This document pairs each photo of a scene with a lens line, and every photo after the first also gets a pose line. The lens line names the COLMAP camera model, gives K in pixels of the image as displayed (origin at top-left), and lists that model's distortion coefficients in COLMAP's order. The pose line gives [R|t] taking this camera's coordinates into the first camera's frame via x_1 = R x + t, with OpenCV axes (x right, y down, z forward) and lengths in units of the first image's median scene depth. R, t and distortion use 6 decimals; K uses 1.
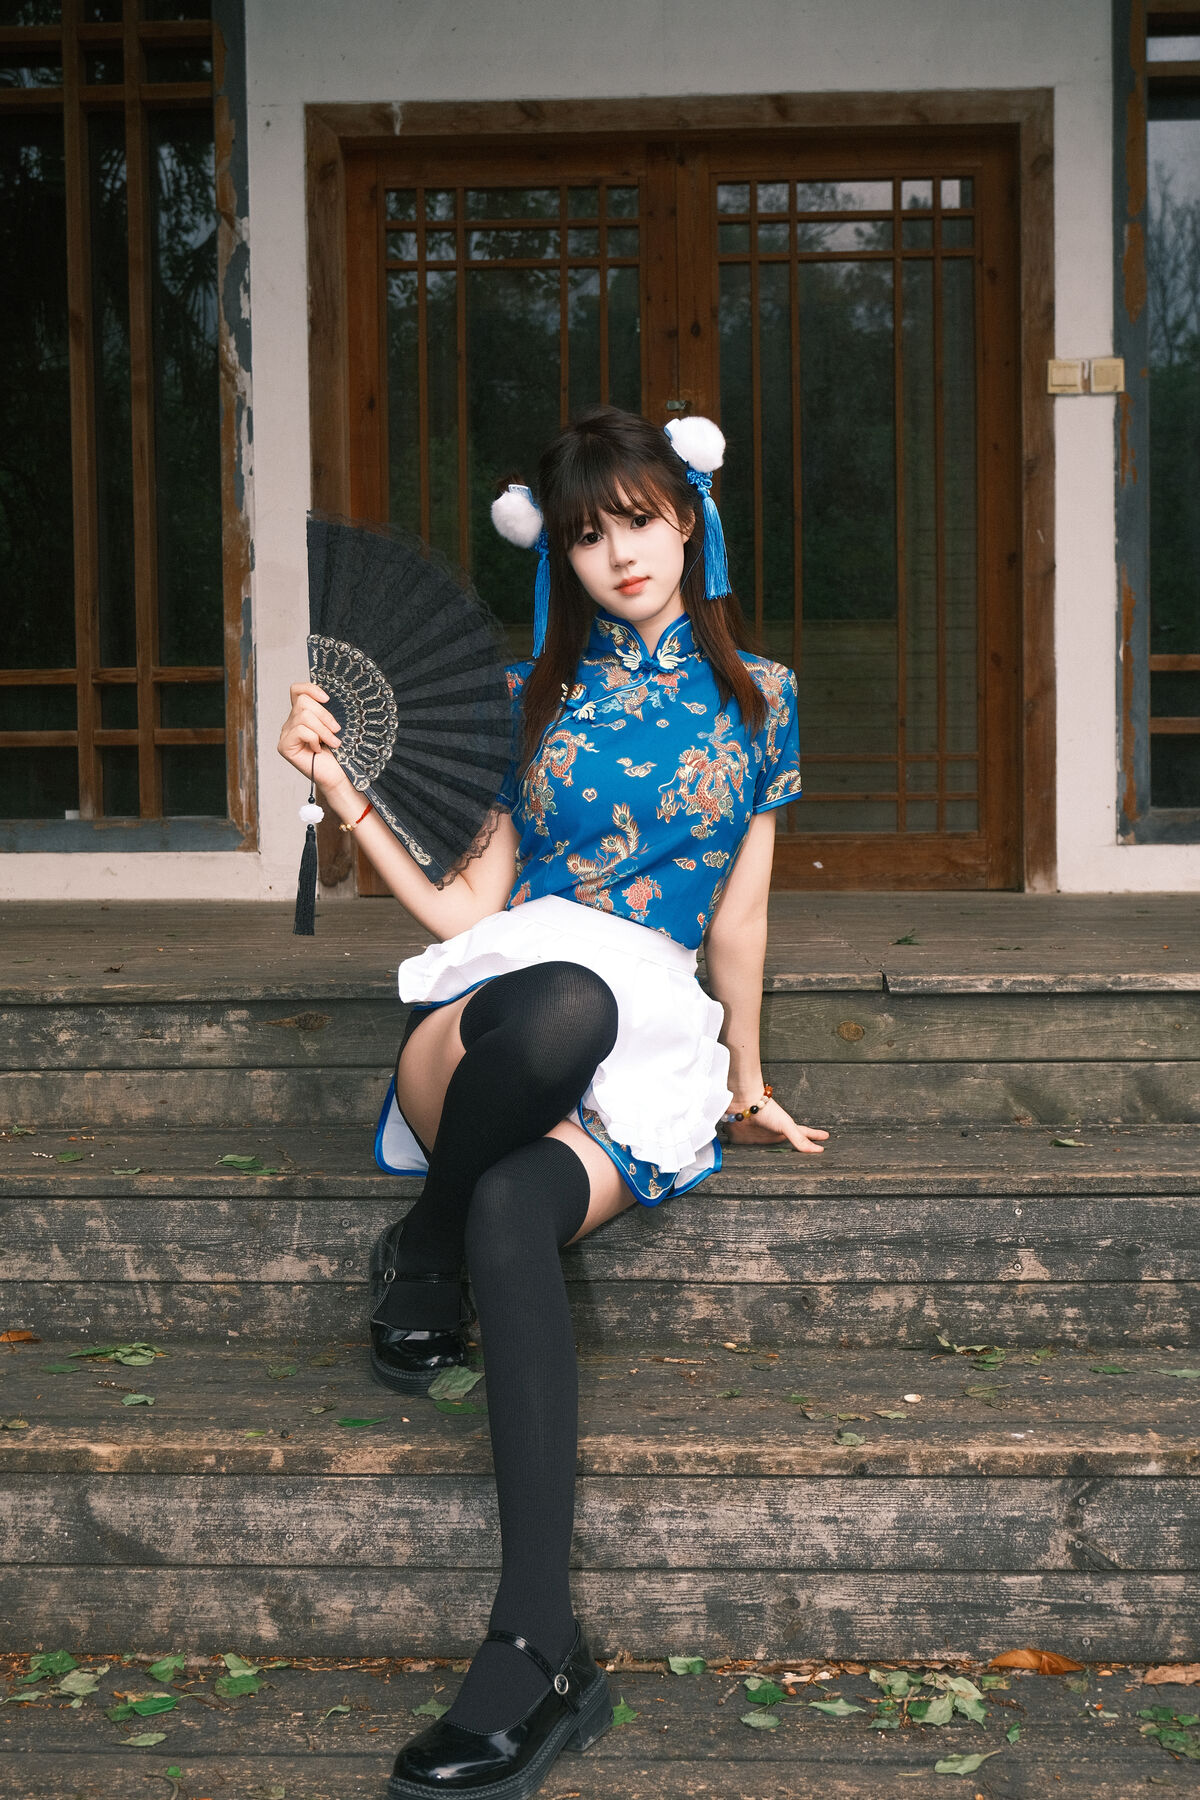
lens RADIAL K [[2156.4, 0, 628.2], [0, 2156.4, 905.8], [0, 0, 1]] dist [-0.015247, -0.029024]
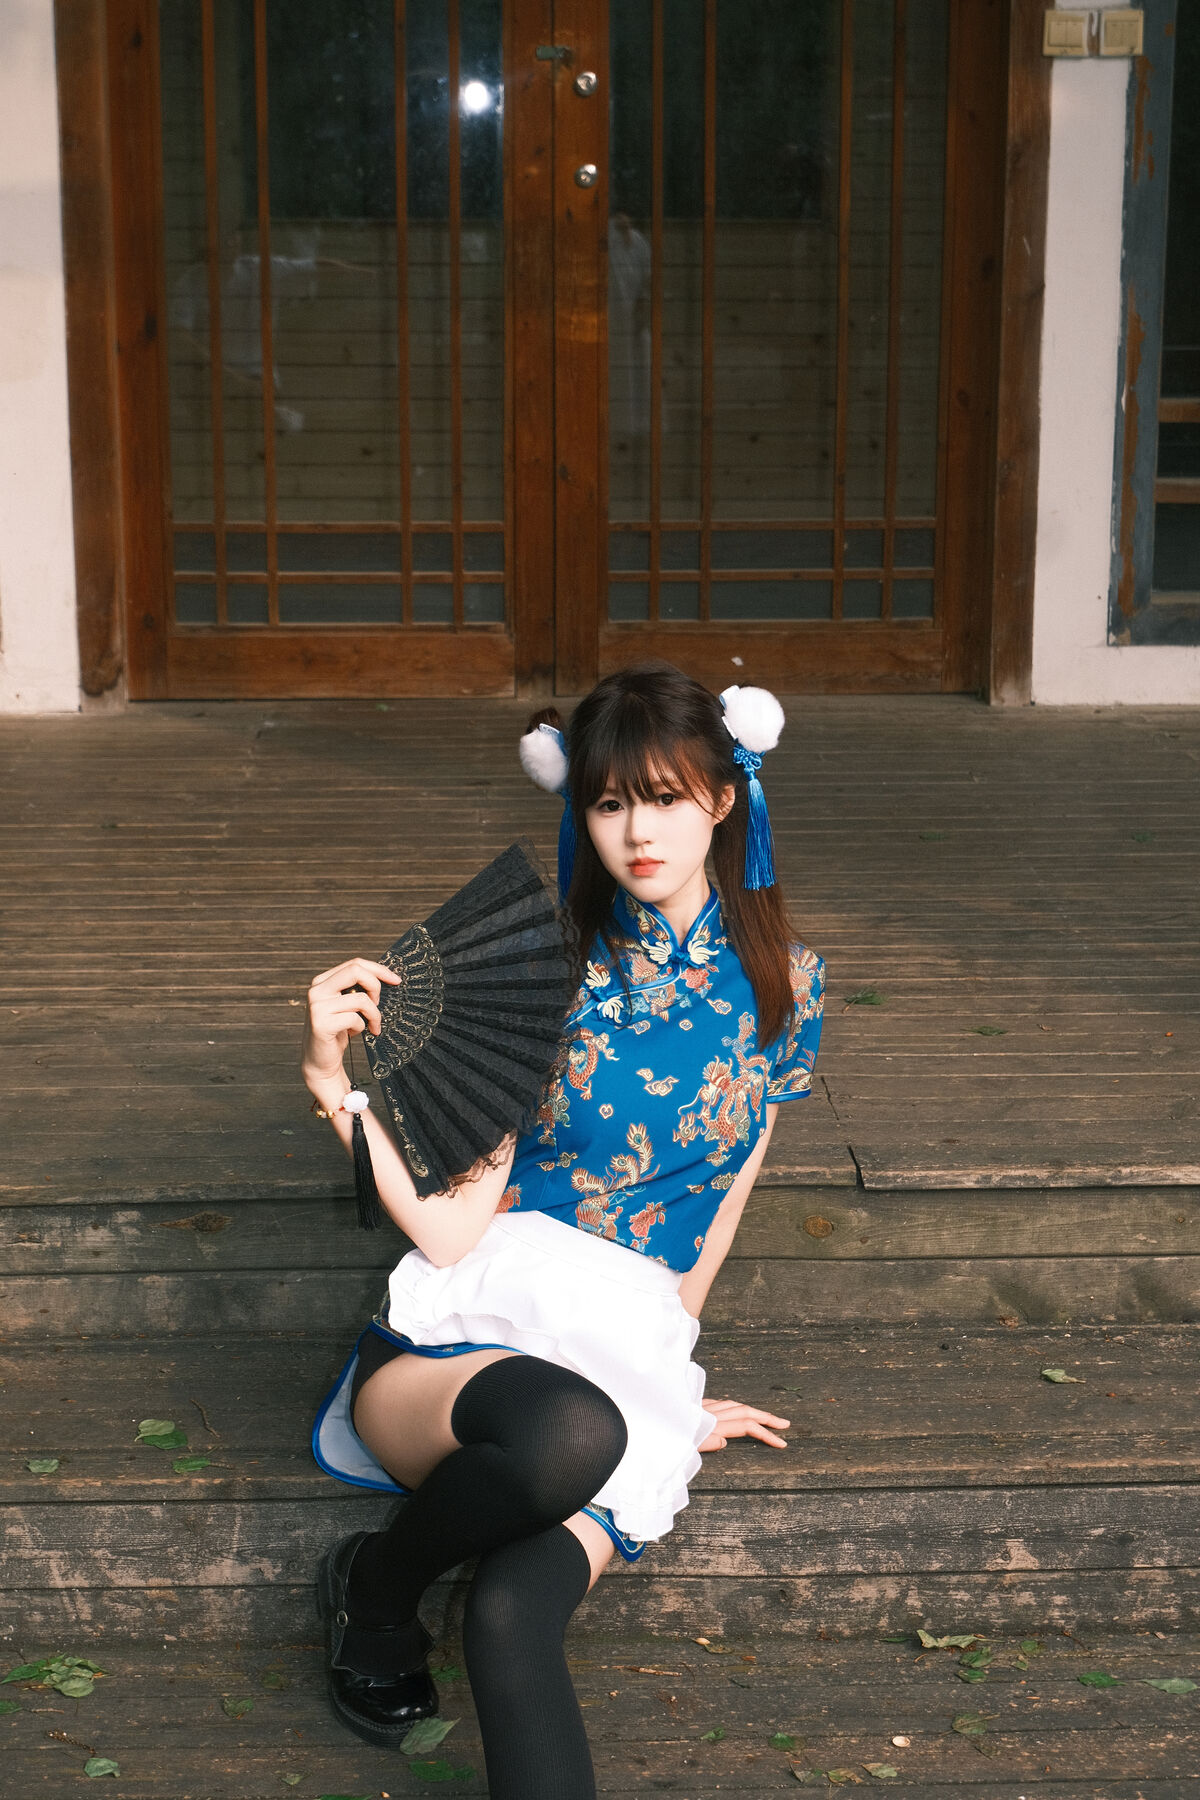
lens RADIAL K [[3092.6, 0, 657.2], [0, 3092.6, 922.8], [0, 0, 1]] dist [-0.005575, -0.039714]
pose [[0.996003, -0.007605, 0.088998, -0.078729], [-0.011282, 0.977678, 0.209805, -0.335586], [-0.088607, -0.209970, 0.973684, -0.219217]]
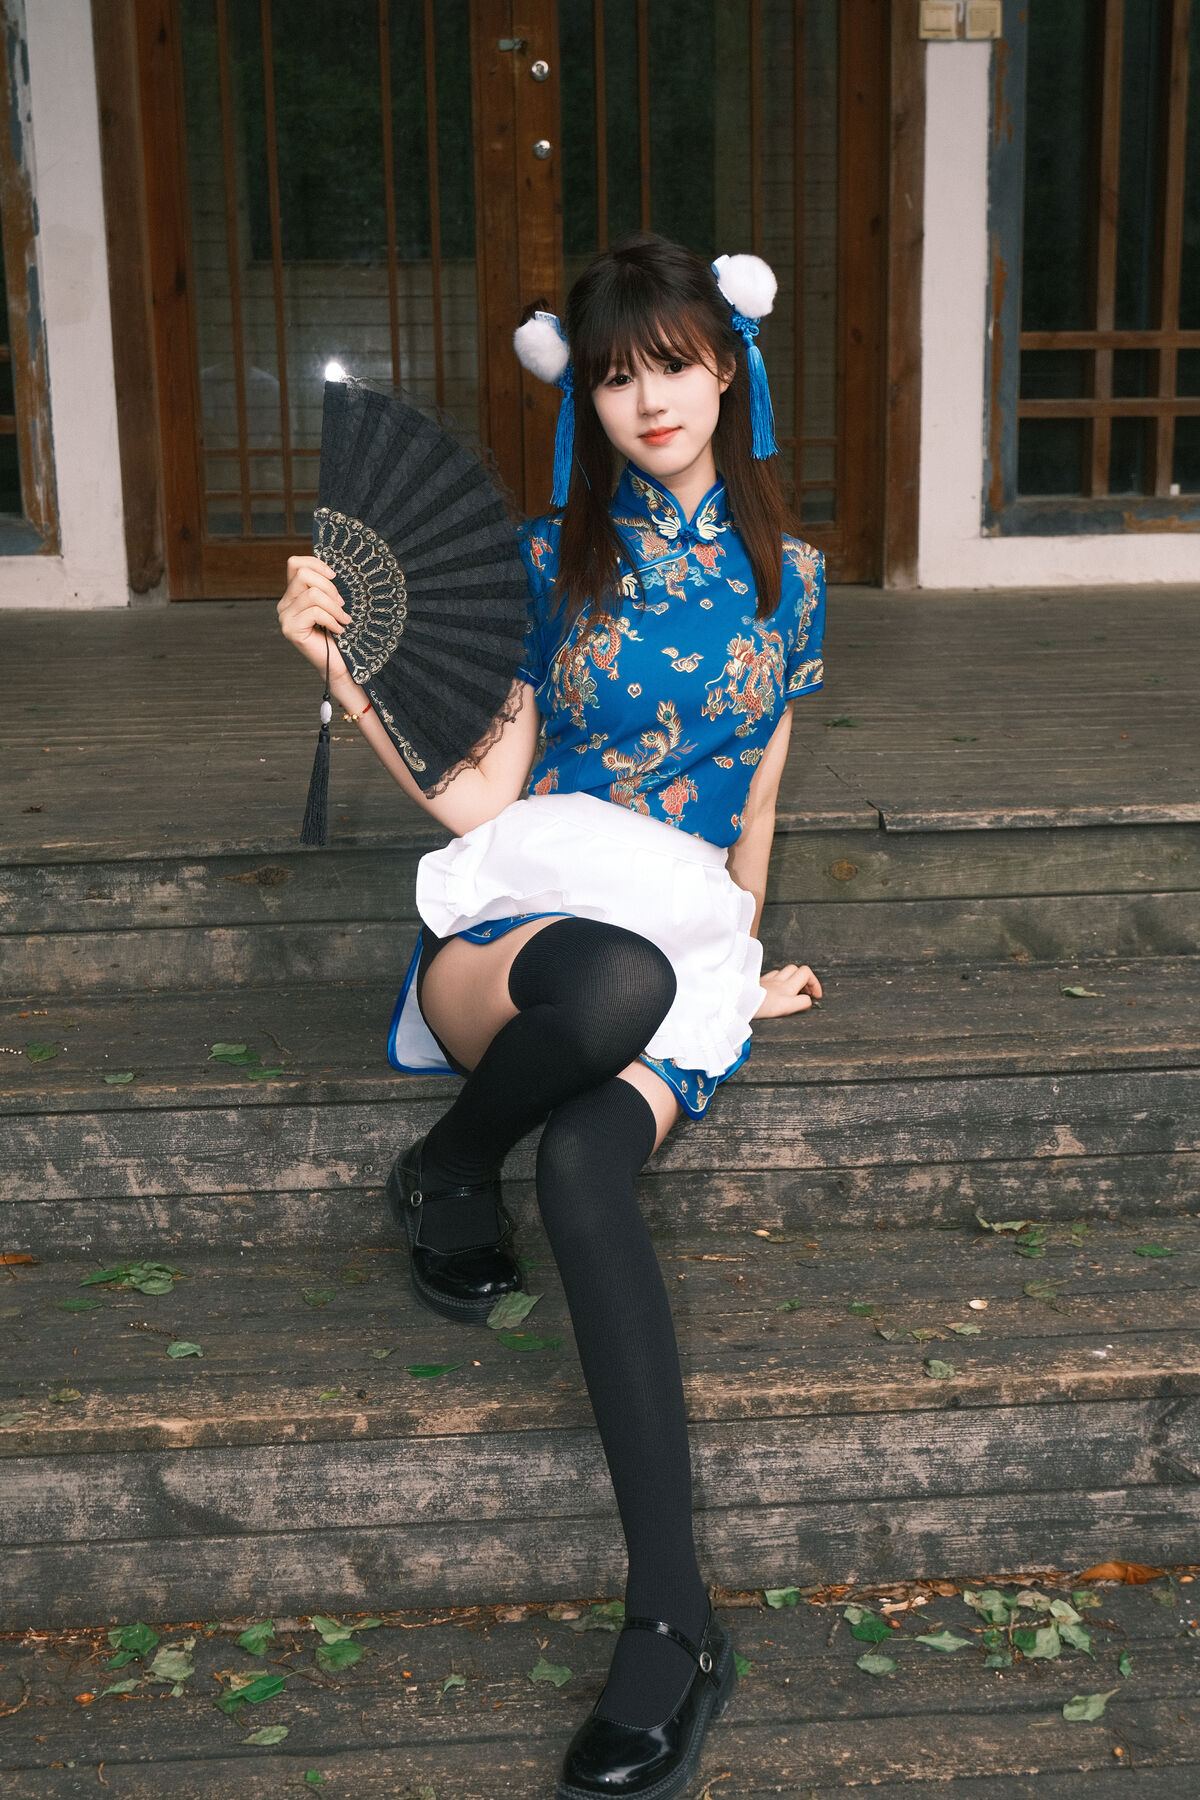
lens RADIAL K [[2254.6, 0, 622.3], [0, 2254.6, 907.7], [0, 0, 1]] dist [-0.006234, 0.022606]
pose [[0.992015, -0.032193, 0.121939, -0.118382], [0.008693, 0.982027, 0.188540, -0.115842], [-0.125817, -0.185975, 0.974466, 0.033519]]
